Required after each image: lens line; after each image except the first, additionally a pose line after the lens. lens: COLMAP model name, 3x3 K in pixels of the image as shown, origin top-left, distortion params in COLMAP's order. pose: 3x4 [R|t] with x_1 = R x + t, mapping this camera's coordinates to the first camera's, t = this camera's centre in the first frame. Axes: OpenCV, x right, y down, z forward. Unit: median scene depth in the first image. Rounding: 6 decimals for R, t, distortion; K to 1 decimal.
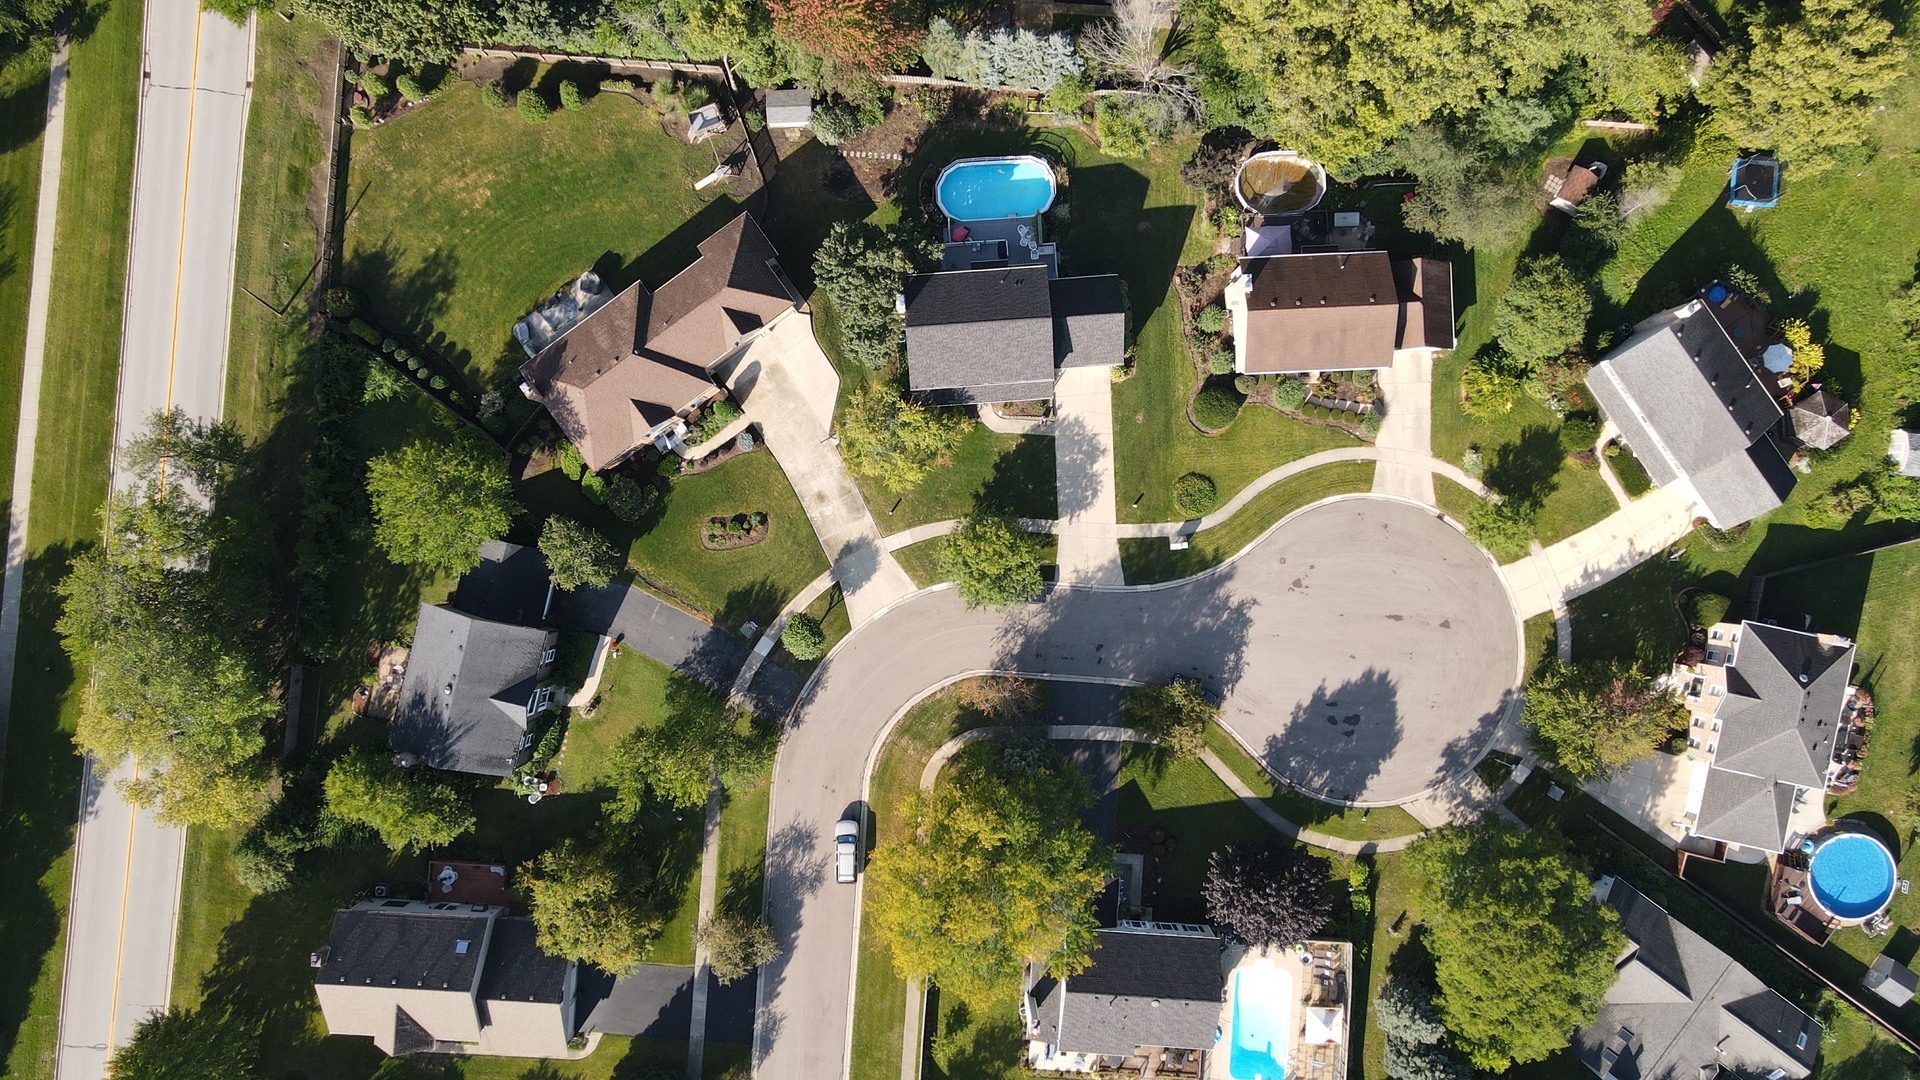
lens RADIAL K [[1340.3, 0, 955.7], [0, 1340.3, 528.5], [0, 0, 1]] dist [-0.007298, 0.055848]
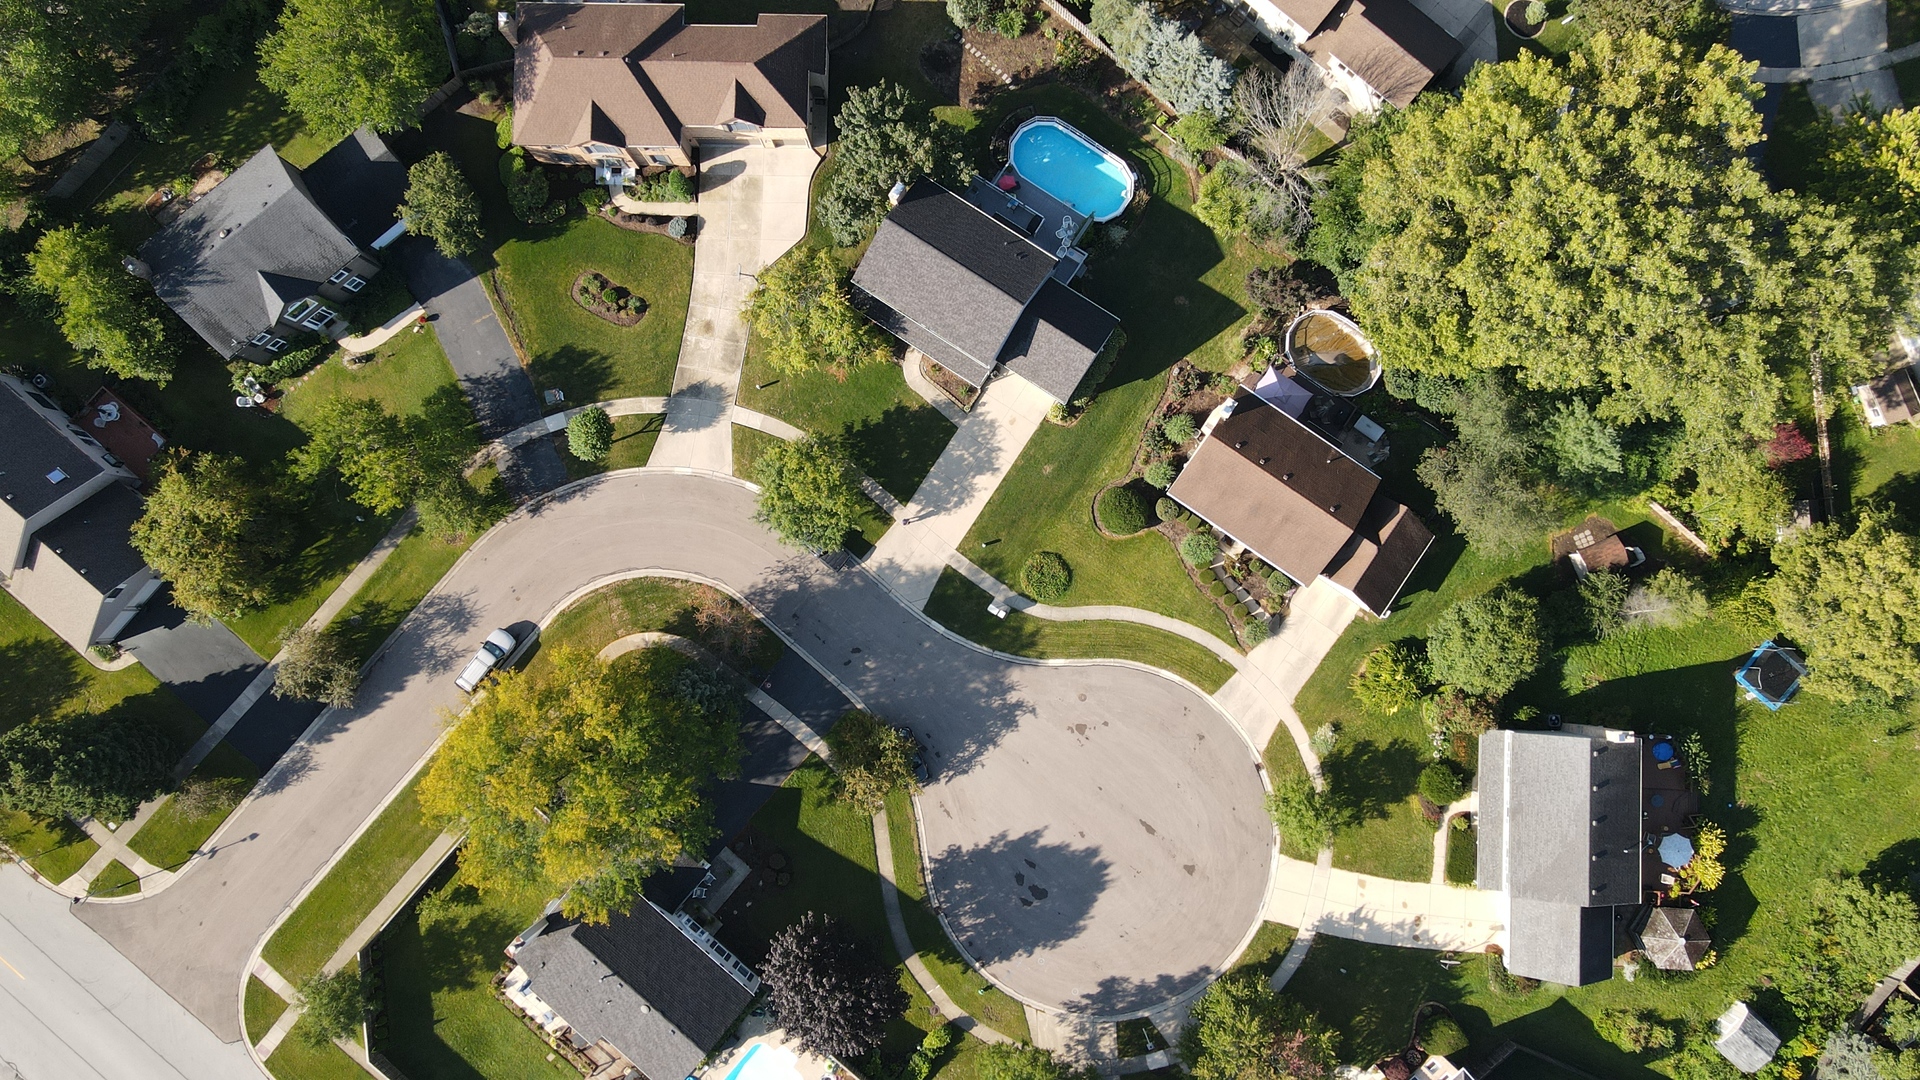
lens RADIAL K [[1340.3, 0, 955.7], [0, 1340.3, 528.5], [0, 0, 1]] dist [-0.007298, 0.055848]
pose [[0.800453, 0.598279, -0.036574, 0.146191], [-0.599316, 0.799849, -0.032589, 0.014473], [0.009756, 0.048005, 0.998799, 0.118280]]
